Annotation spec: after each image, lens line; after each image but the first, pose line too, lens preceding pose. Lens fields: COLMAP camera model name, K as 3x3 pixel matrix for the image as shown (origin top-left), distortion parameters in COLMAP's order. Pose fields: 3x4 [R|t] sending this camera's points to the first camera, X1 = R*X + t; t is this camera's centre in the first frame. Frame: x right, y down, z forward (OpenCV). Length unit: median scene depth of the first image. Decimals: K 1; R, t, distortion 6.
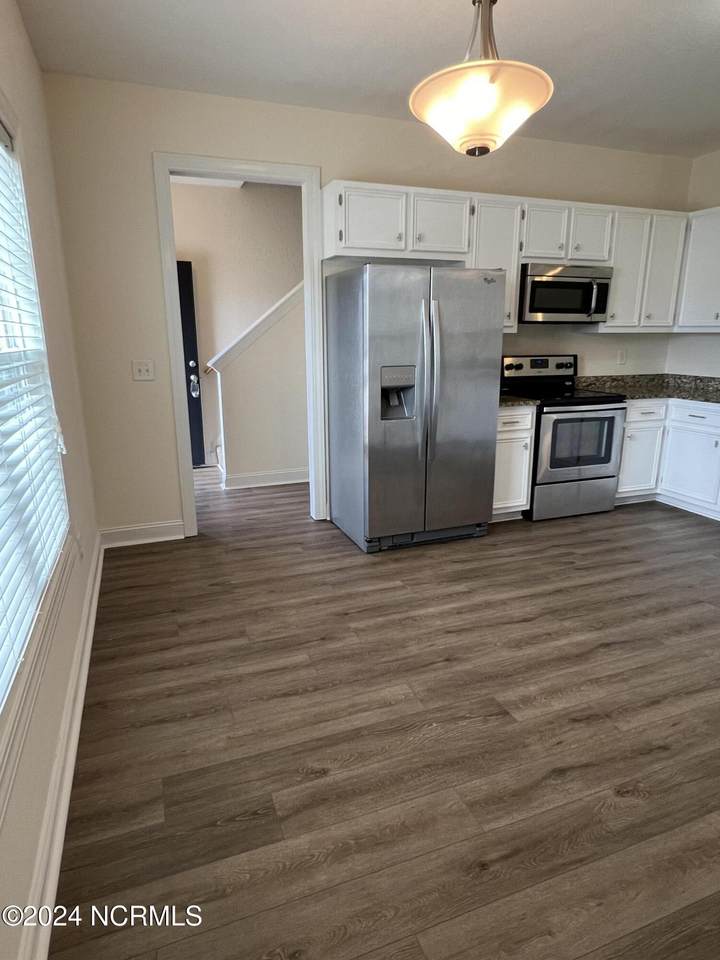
lens RADIAL K [[568.6, 0, 357.9], [0, 568.6, 481.0], [0, 0, 1]] dist [0.001272, 0.000491]
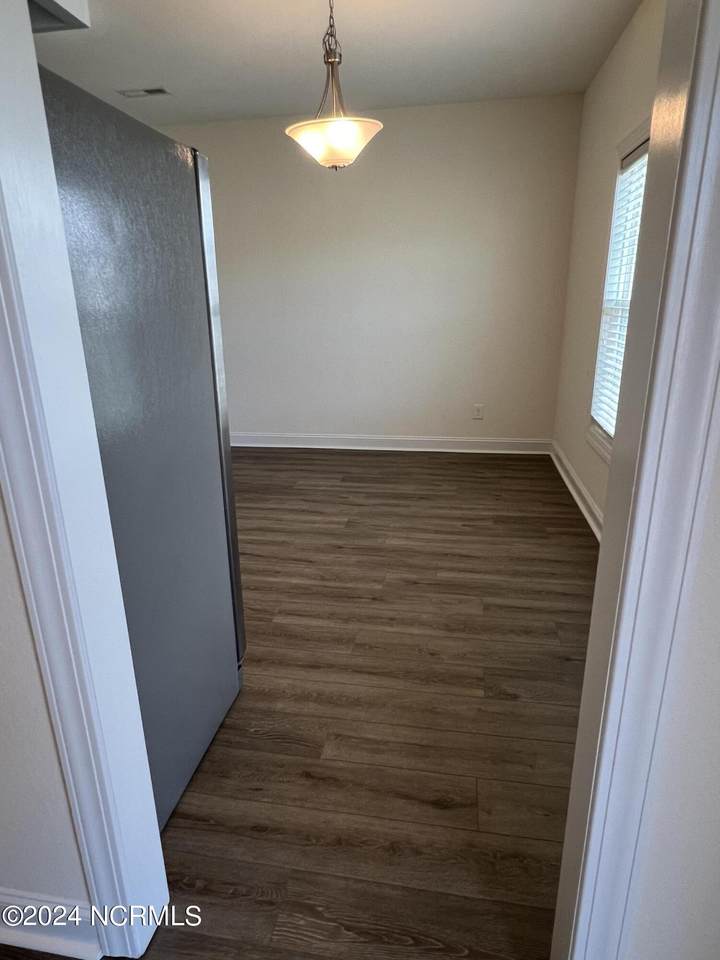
lens RADIAL K [[568.6, 0, 359.0], [0, 568.6, 479.1], [0, 0, 1]] dist [0.001272, 0.000491]
pose [[-0.862050, -0.132029, 0.489324, -0.477403], [0.151745, 0.853946, 0.497744, -0.447553], [-0.483573, 0.503333, -0.716110, 1.753258]]
